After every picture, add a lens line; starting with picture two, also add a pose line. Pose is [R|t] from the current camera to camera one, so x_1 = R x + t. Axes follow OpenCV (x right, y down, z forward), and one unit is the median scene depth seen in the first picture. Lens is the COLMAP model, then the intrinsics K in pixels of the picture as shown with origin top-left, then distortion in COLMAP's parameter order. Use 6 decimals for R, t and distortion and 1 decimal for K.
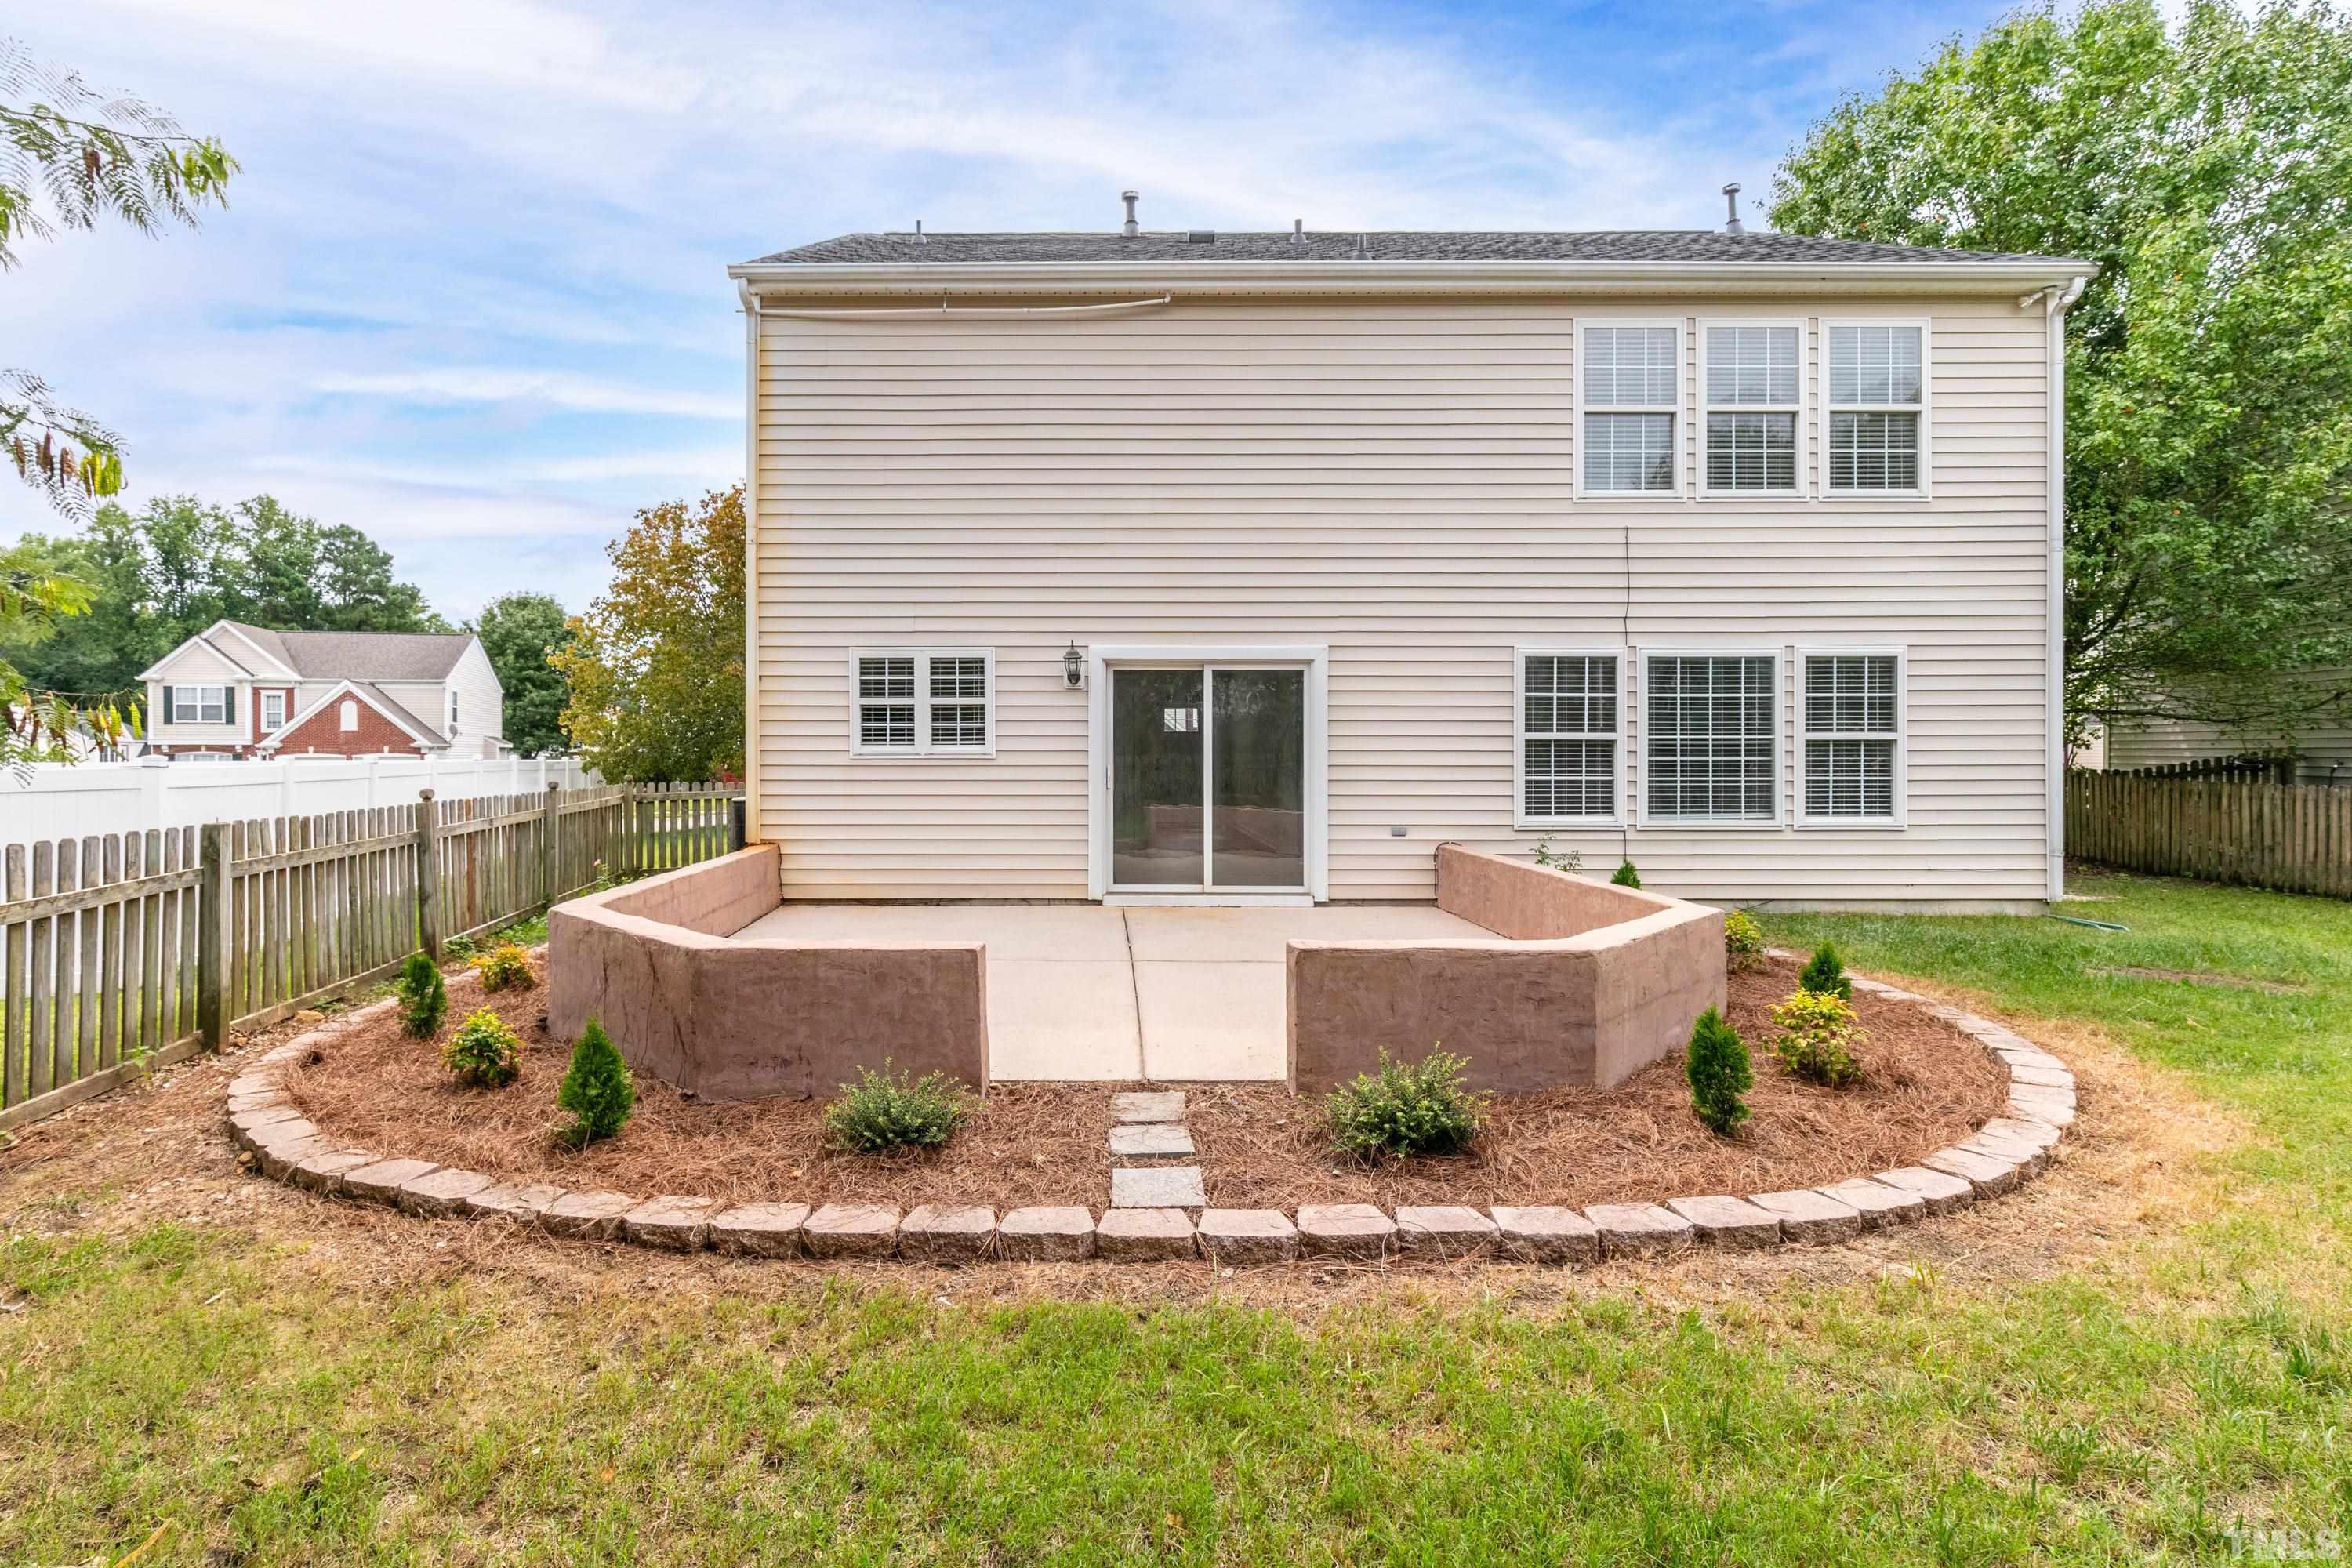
lens RADIAL K [[1249.0, 0, 1174.2], [0, 1249.0, 717.0], [0, 0, 1]] dist [0.000895, -0.000440]
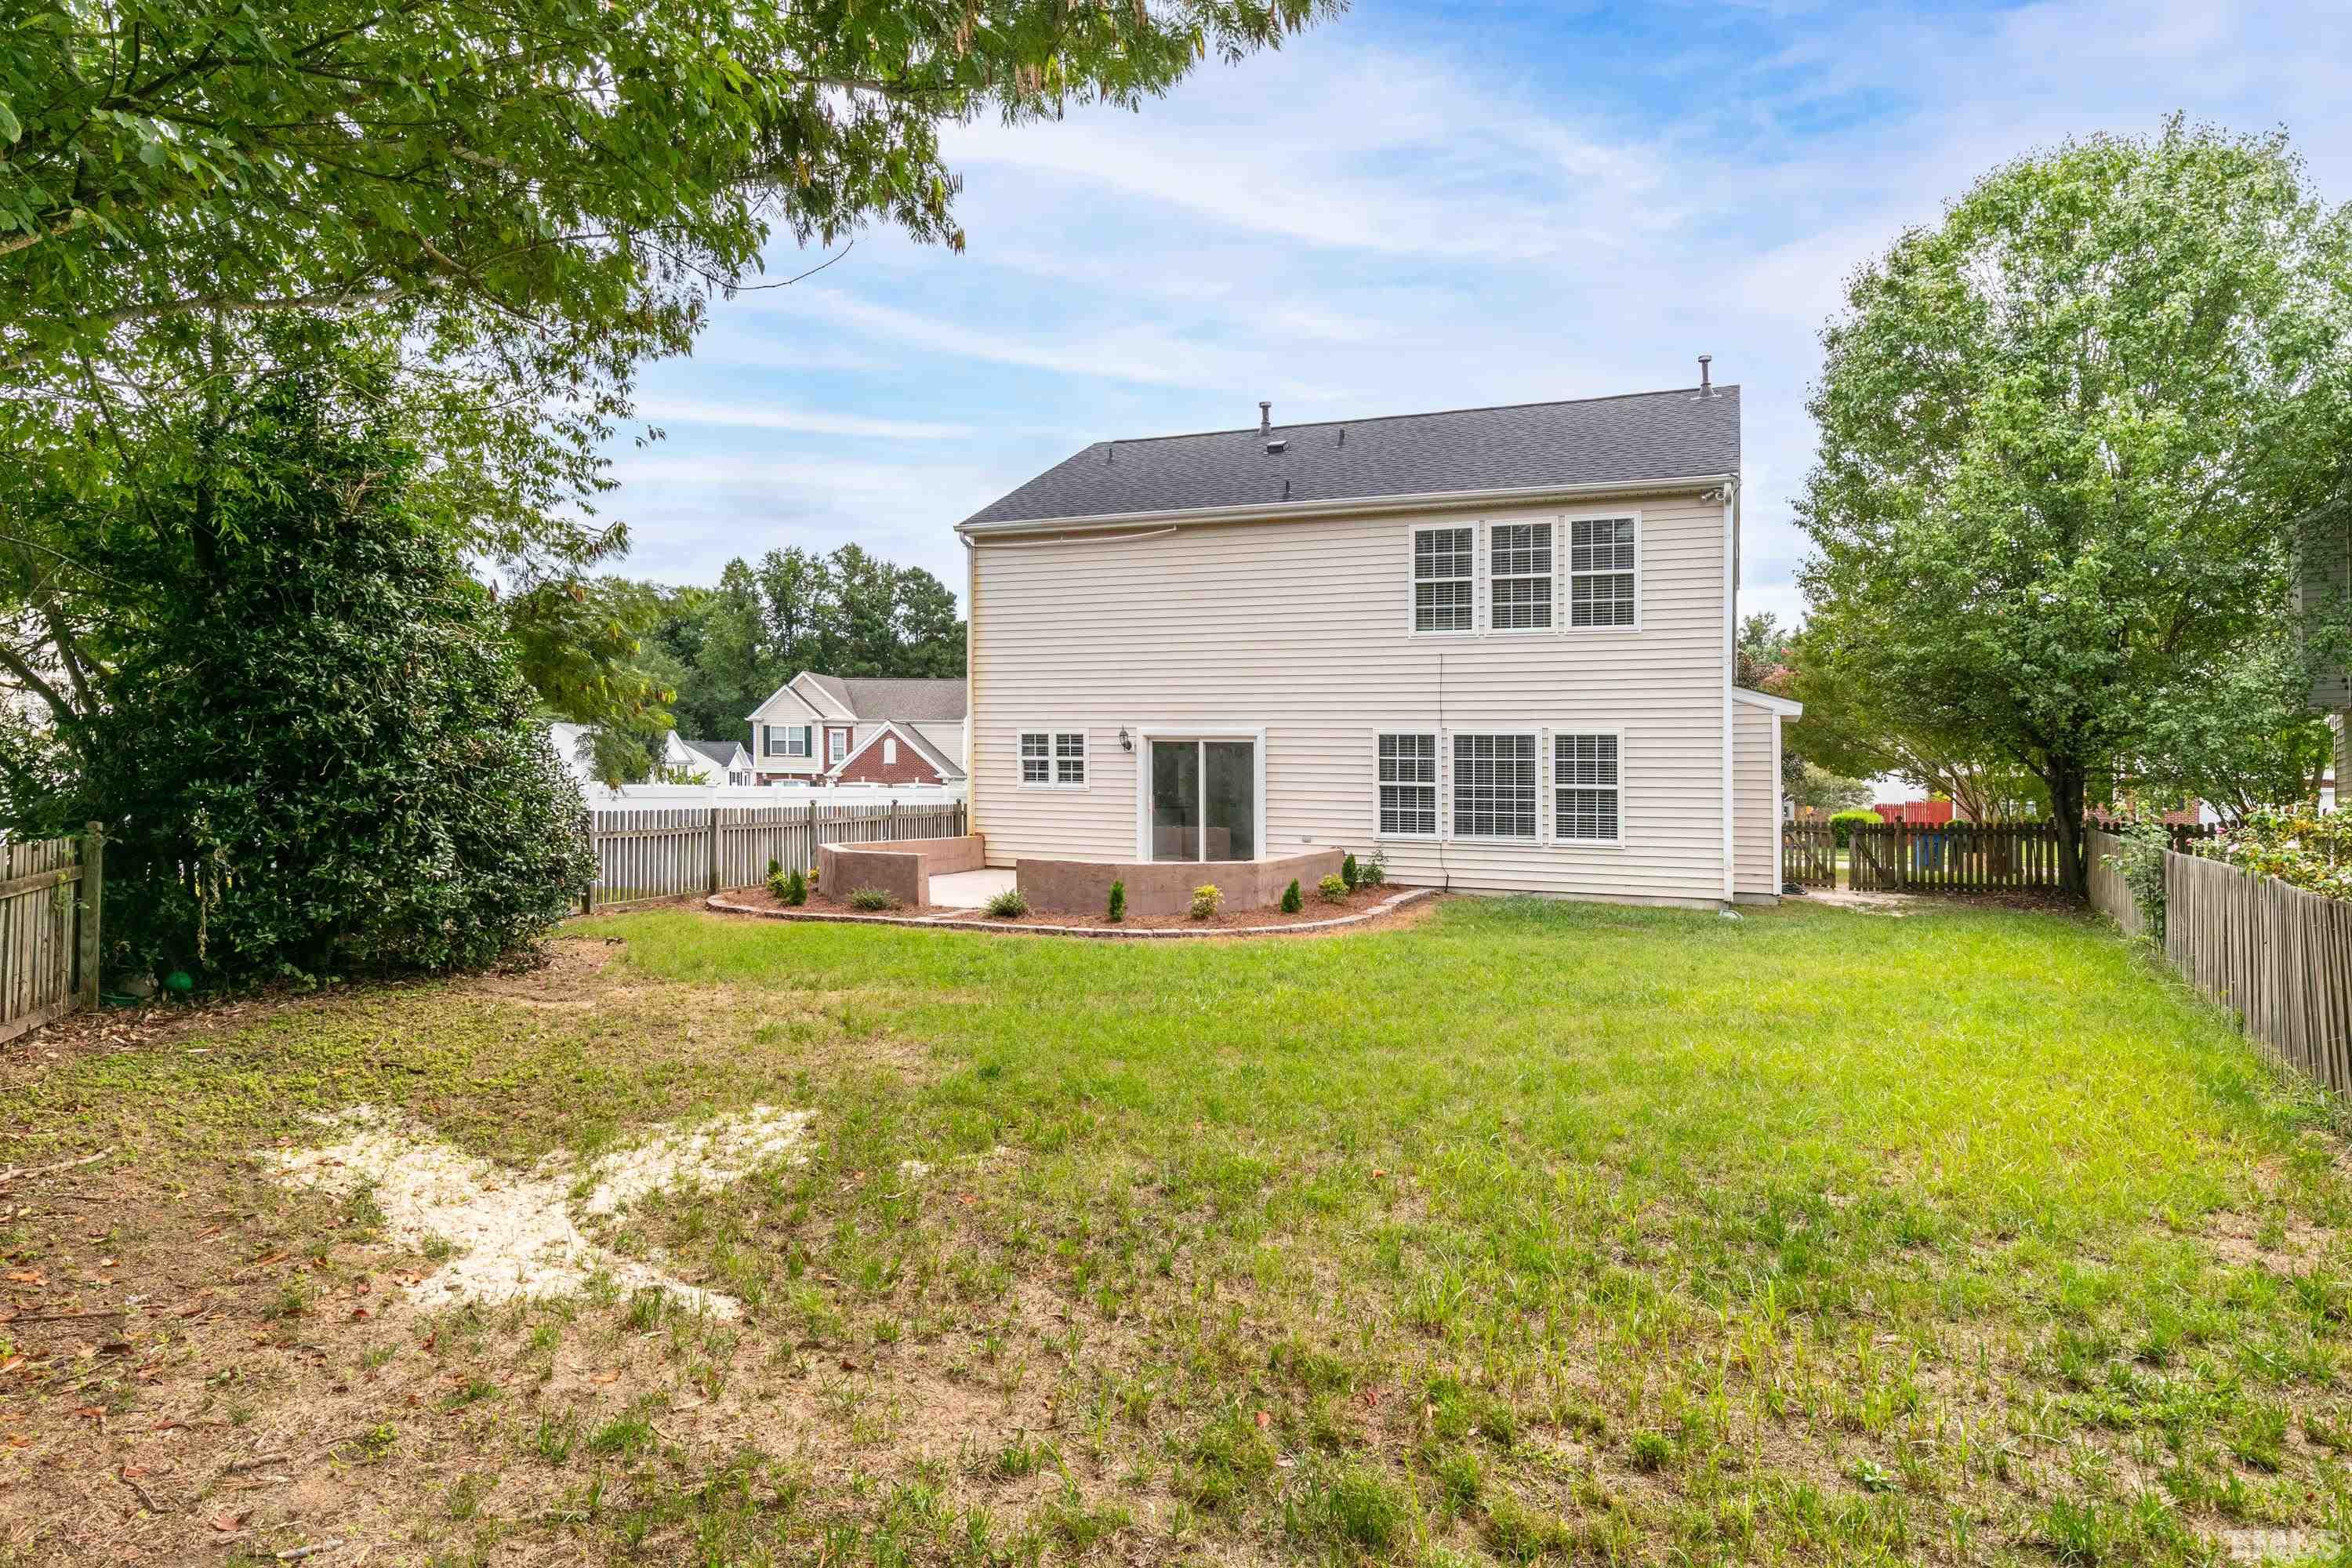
lens RADIAL K [[1361.6, 0, 1176.0], [0, 1361.6, 784.0], [0, 0, 1]] dist [0.040487, 0.000001]
pose [[0.922749, 0.016972, -0.385027, 0.716955], [-0.008223, 0.999669, 0.024358, -0.024886], [0.385314, -0.019310, 0.922584, -0.738971]]
